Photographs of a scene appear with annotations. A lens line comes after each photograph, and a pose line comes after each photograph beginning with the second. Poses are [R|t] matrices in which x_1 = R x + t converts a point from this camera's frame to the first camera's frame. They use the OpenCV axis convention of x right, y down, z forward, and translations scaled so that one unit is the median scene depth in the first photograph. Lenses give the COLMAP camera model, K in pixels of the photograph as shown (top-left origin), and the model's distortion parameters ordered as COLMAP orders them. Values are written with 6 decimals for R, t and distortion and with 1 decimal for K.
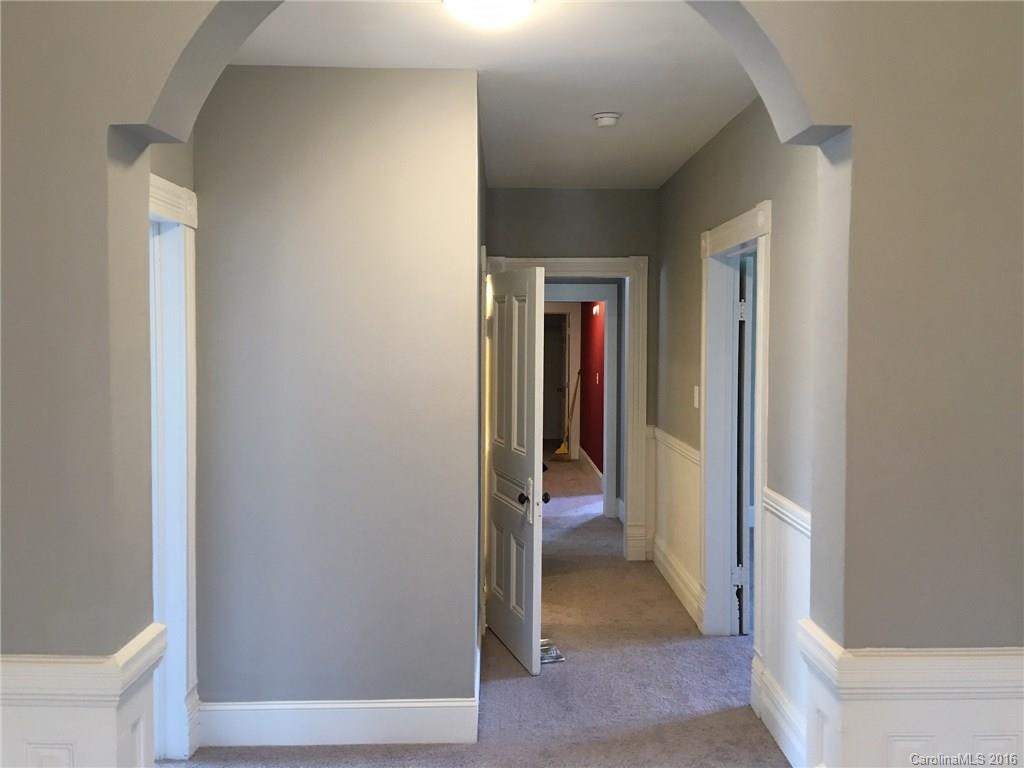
lens RADIAL K [[866.1, 0, 512.0], [0, 866.1, 384.0], [0, 0, 1]] dist [0.110266, -0.165799]
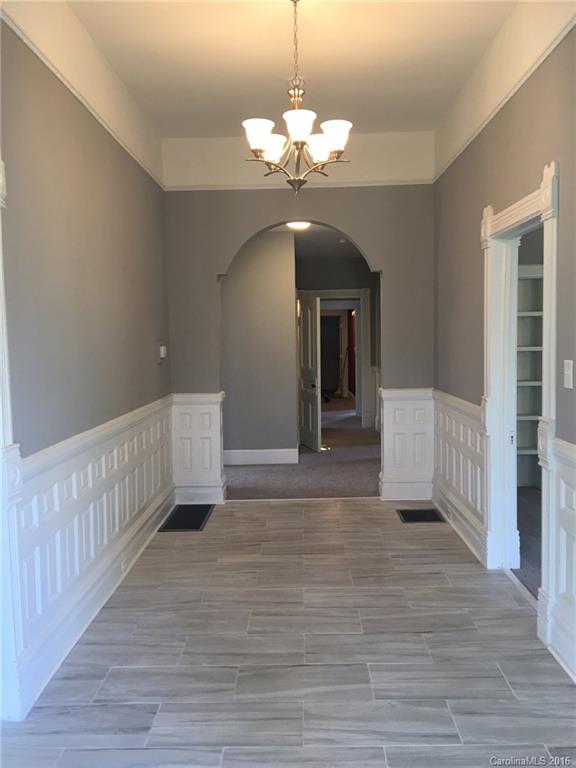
lens RADIAL K [[649.6, 0, 288.0], [0, 649.6, 384.0], [0, 0, 1]] dist [0.110266, -0.165799]
pose [[0.999228, -0.016259, -0.035761, 0.005376], [0.016945, 0.999677, 0.018947, 0.078675], [0.035442, -0.019539, 0.999181, -0.860038]]
